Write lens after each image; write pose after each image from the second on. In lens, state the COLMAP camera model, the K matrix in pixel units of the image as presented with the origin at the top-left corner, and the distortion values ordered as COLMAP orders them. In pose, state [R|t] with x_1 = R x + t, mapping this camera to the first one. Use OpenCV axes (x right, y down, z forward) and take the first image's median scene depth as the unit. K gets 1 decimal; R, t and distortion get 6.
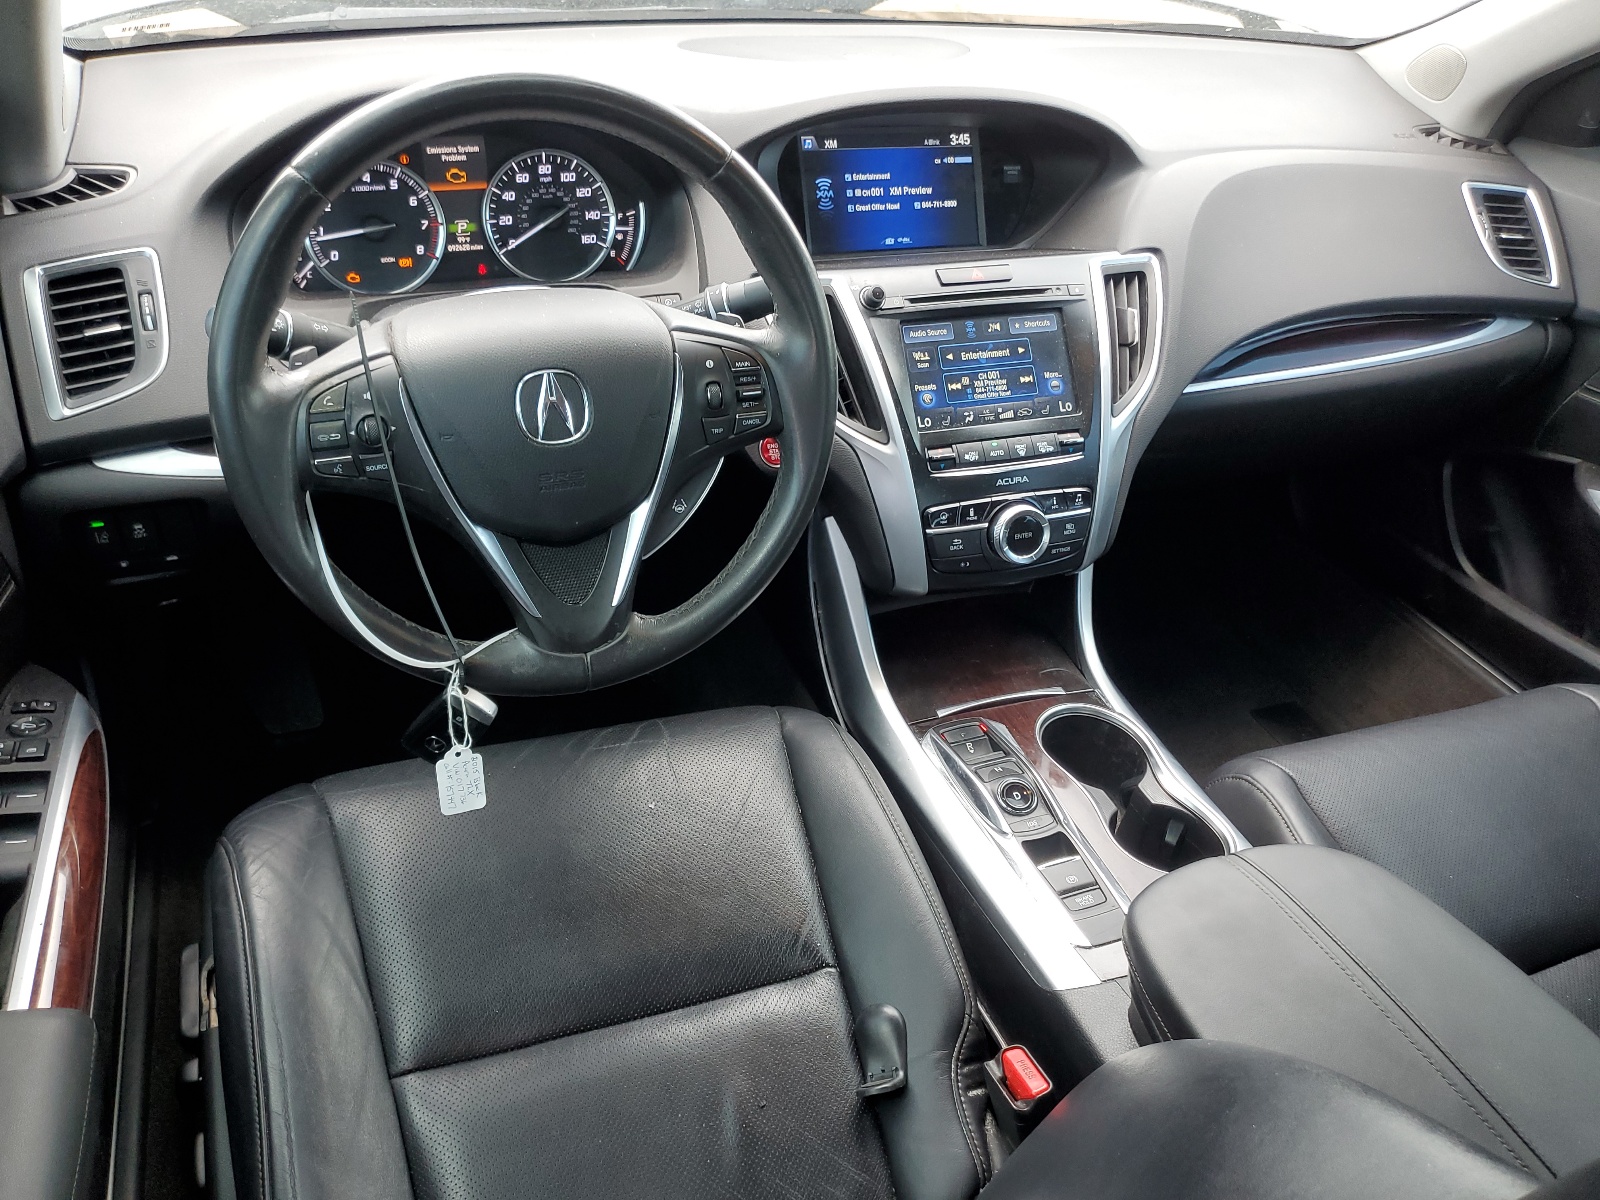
lens RADIAL K [[1294.1, 0, 804.4], [0, 1294.1, 596.8], [0, 0, 1]] dist [0.004652, -0.002583]
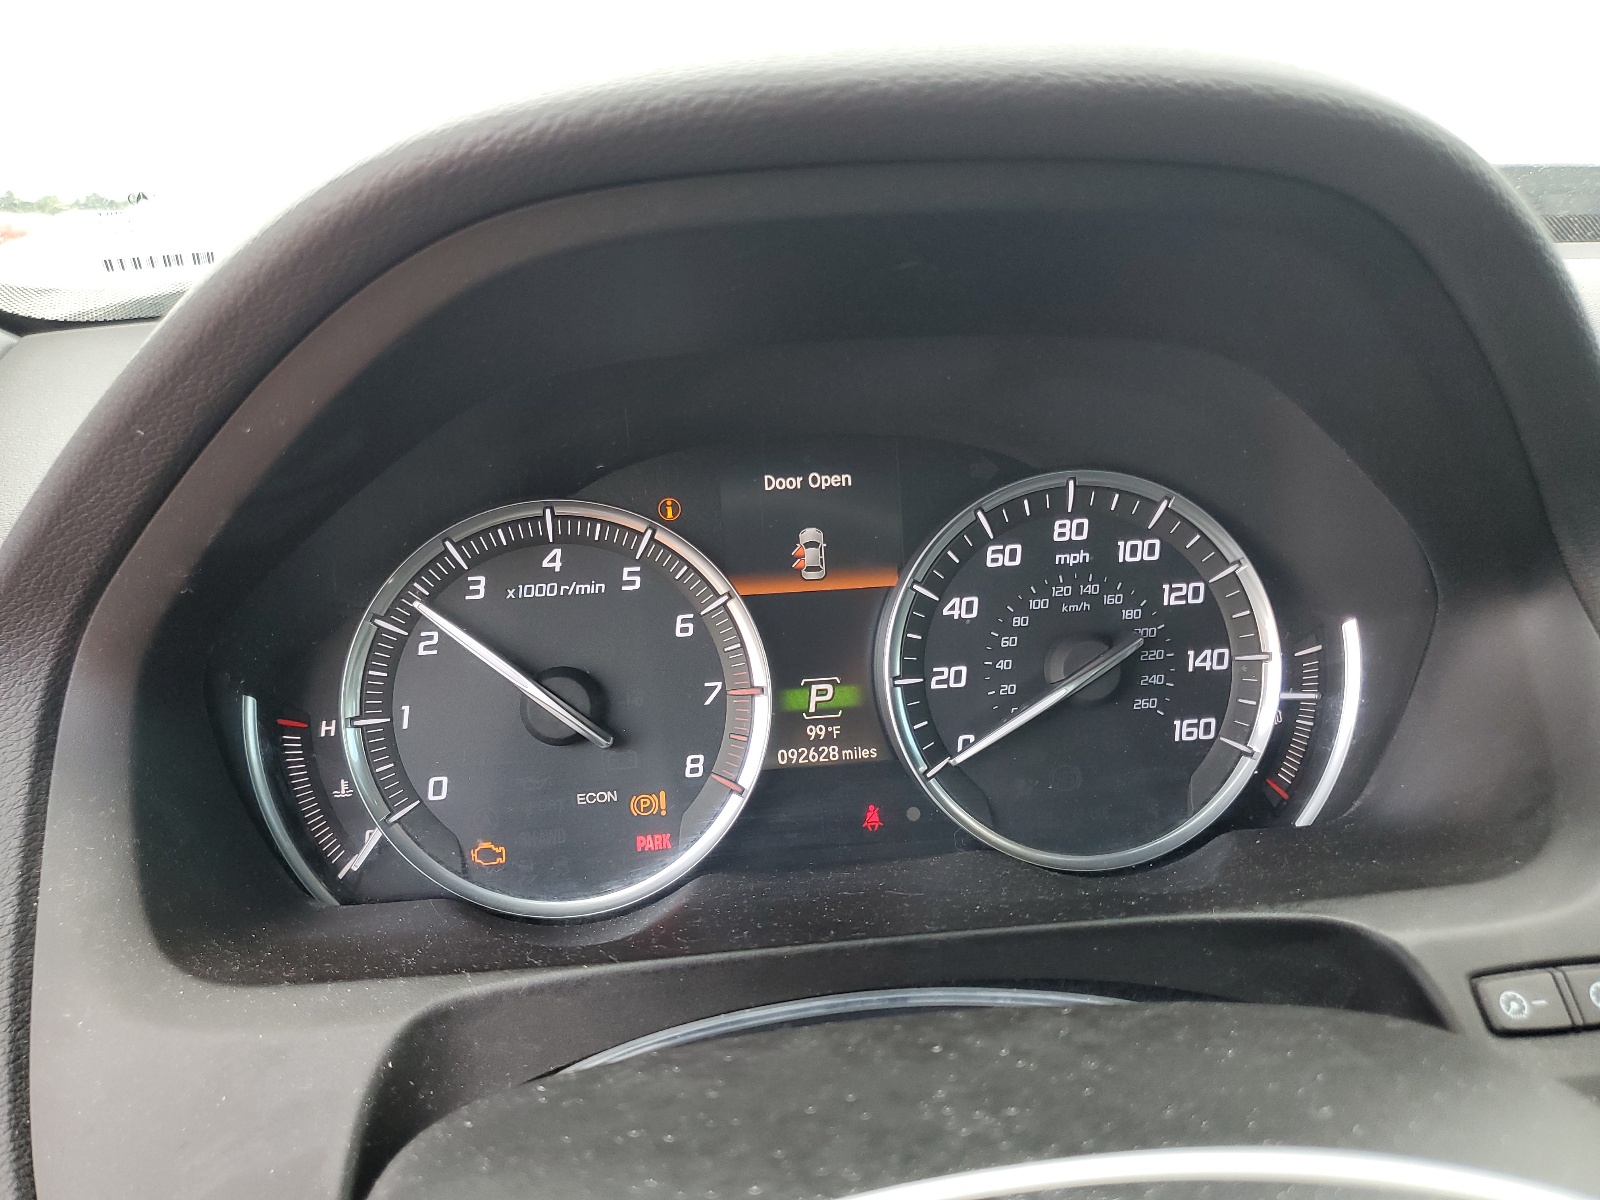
lens RADIAL K [[1294.1, 0, 800.4], [0, 1294.1, 600.7], [0, 0, 1]] dist [0.004652, -0.002583]
pose [[0.965811, -0.025550, -0.257984, -0.181118], [-0.061704, 0.943878, -0.324481, -0.199086], [0.251796, 0.329306, 0.910031, 0.681078]]
